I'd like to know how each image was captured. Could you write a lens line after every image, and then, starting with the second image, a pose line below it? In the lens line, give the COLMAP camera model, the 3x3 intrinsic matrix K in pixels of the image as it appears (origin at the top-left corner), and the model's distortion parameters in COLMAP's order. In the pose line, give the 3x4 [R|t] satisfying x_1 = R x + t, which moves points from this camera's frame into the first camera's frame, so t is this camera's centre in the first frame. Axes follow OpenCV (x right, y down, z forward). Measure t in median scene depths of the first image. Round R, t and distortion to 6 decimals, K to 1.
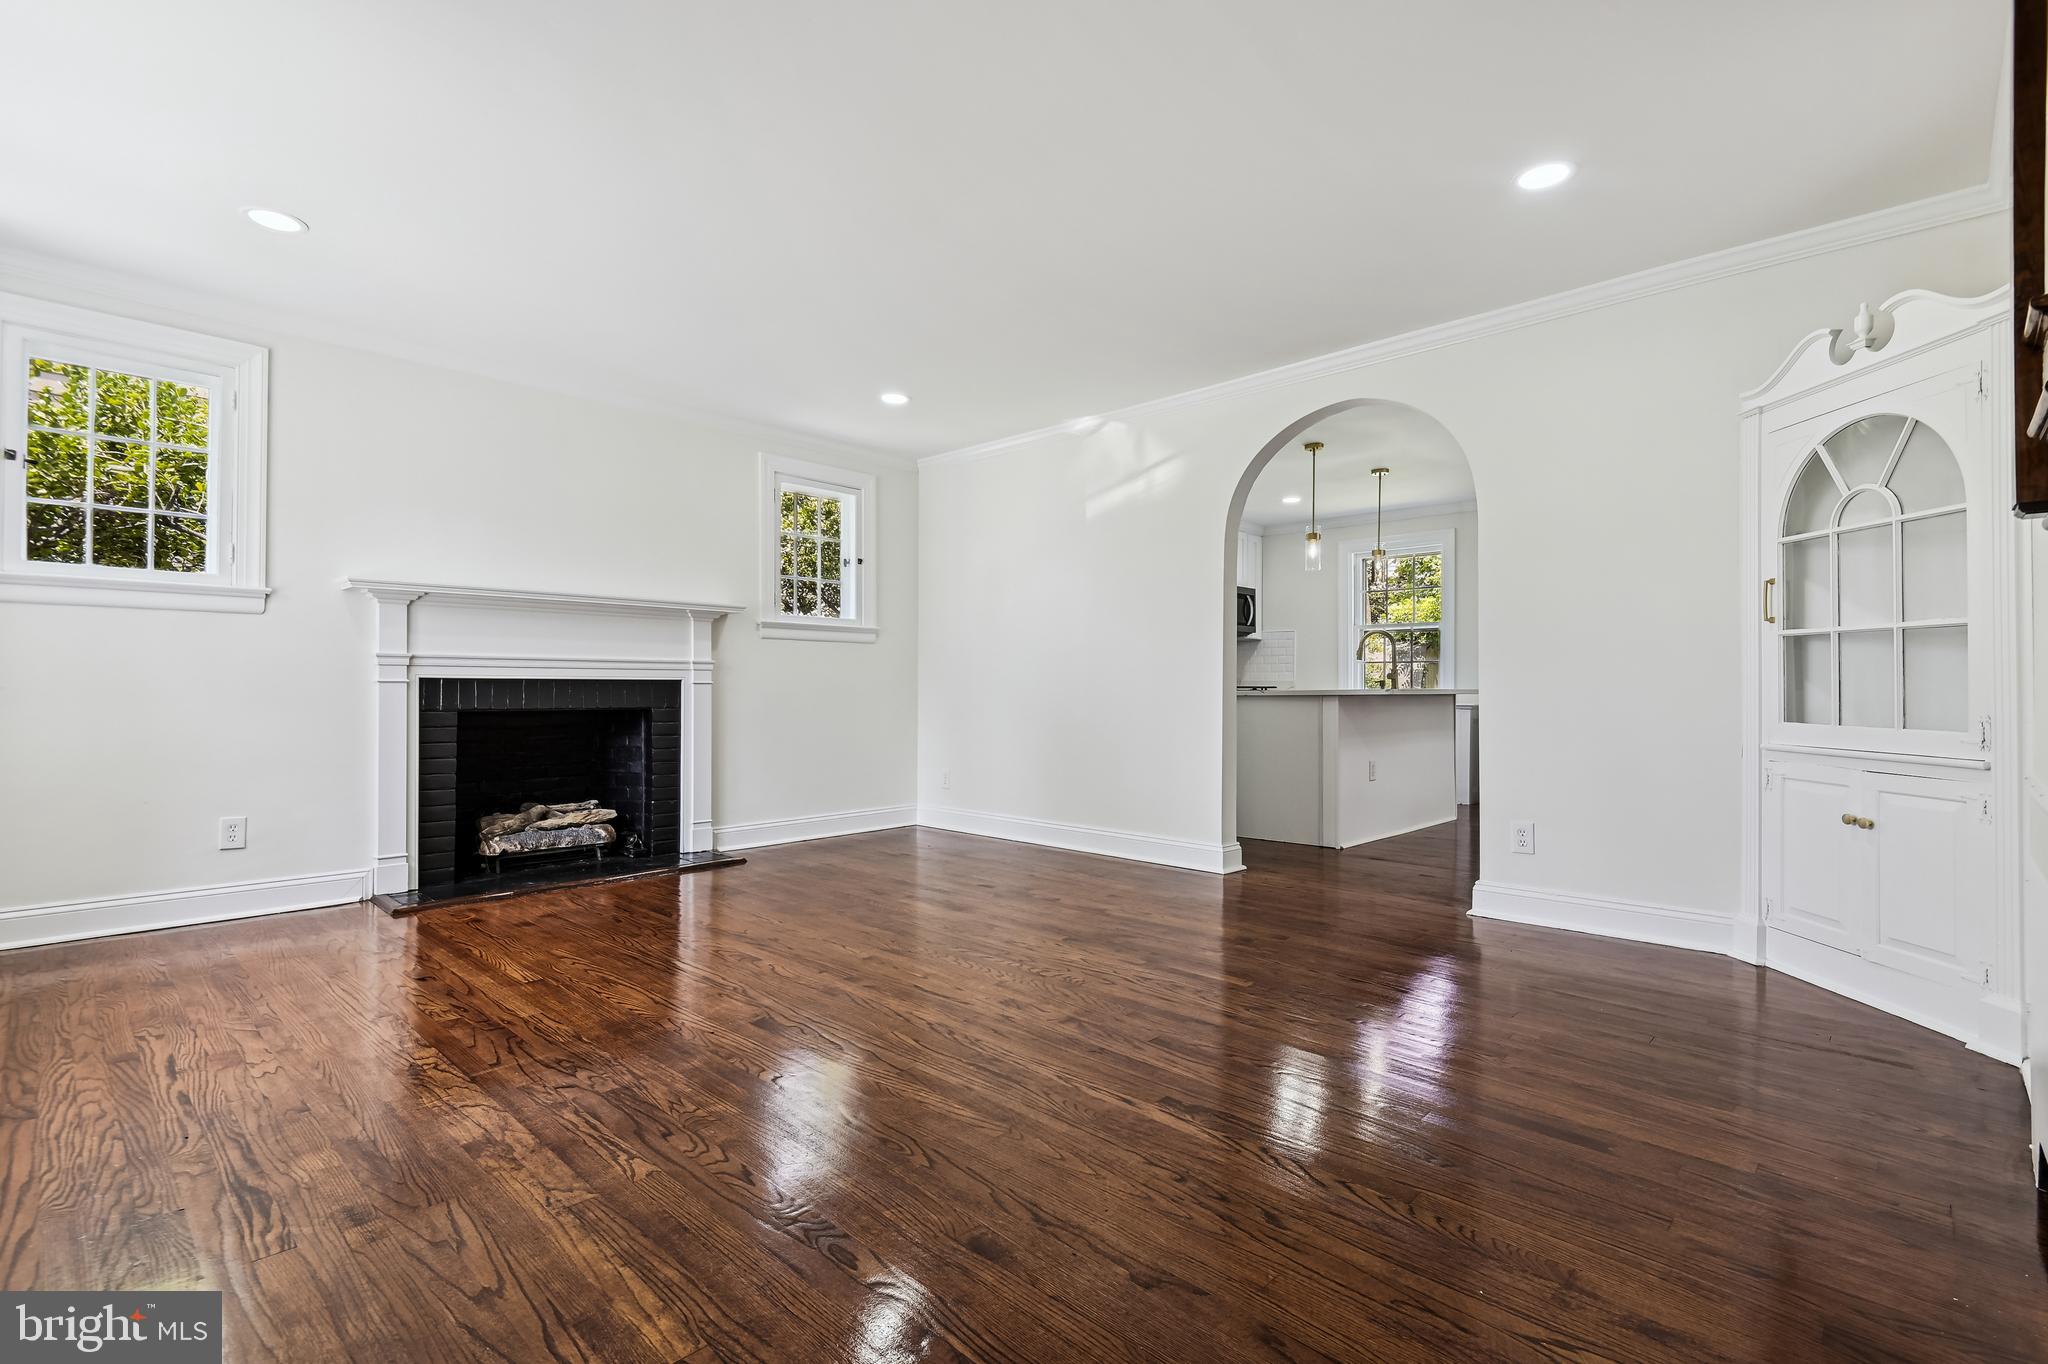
lens RADIAL K [[955.2, 0, 1012.2], [0, 955.2, 681.4], [0, 0, 1]] dist [-0.004443, -0.002384]
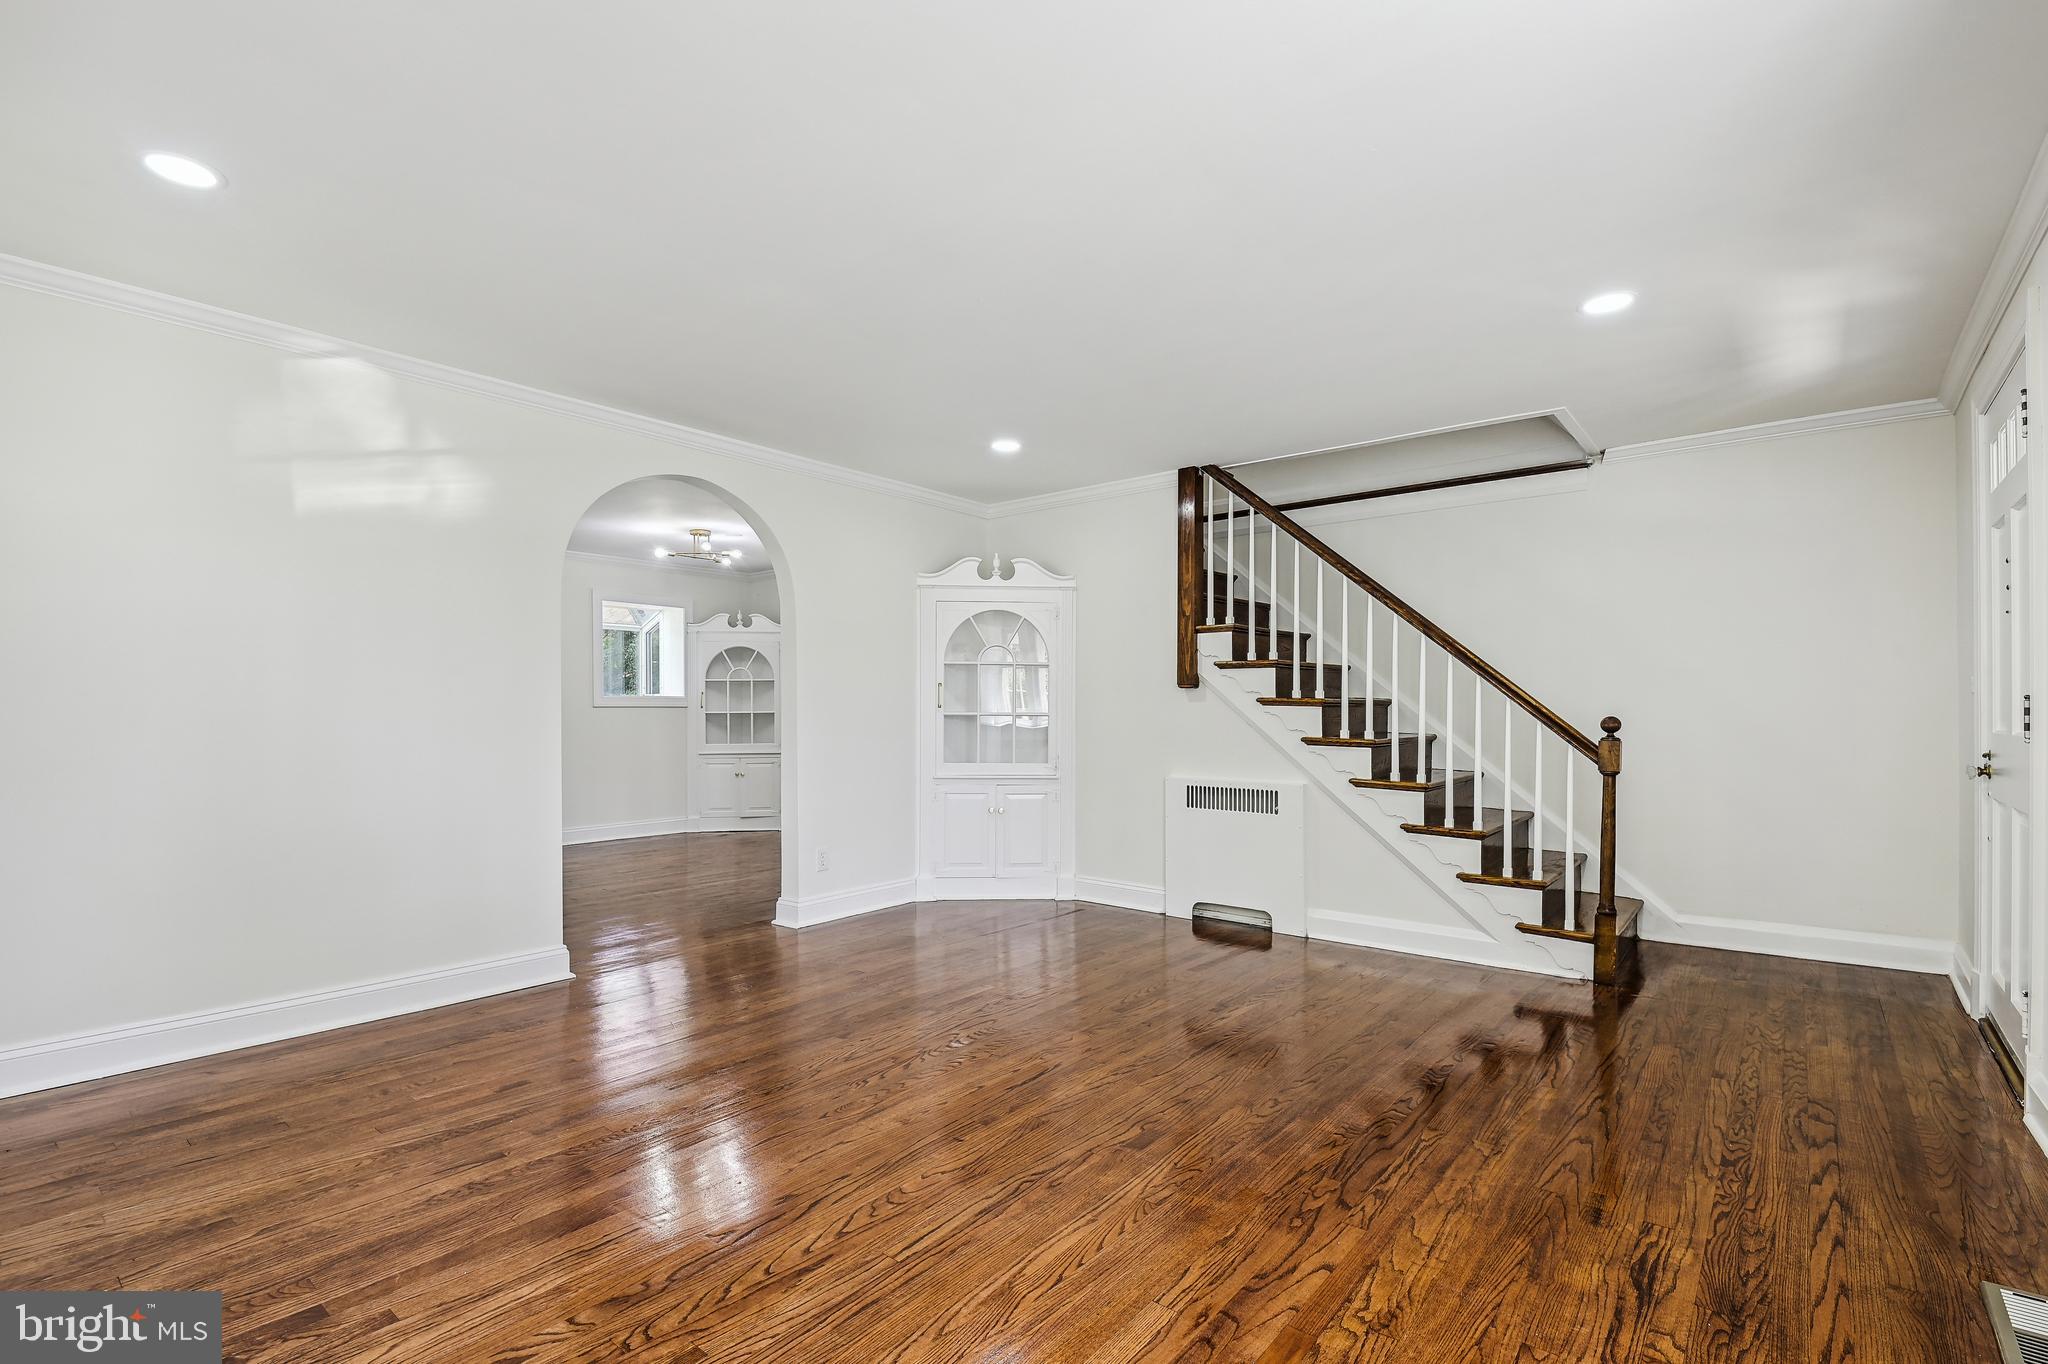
lens RADIAL K [[955.2, 0, 1021.1], [0, 955.2, 687.8], [0, 0, 1]] dist [-0.004443, -0.002384]
pose [[-0.081269, 0.010908, 0.996632, -1.762985], [-0.005799, 0.999918, -0.011417, -0.139401], [-0.996675, -0.006707, -0.081200, 1.721537]]
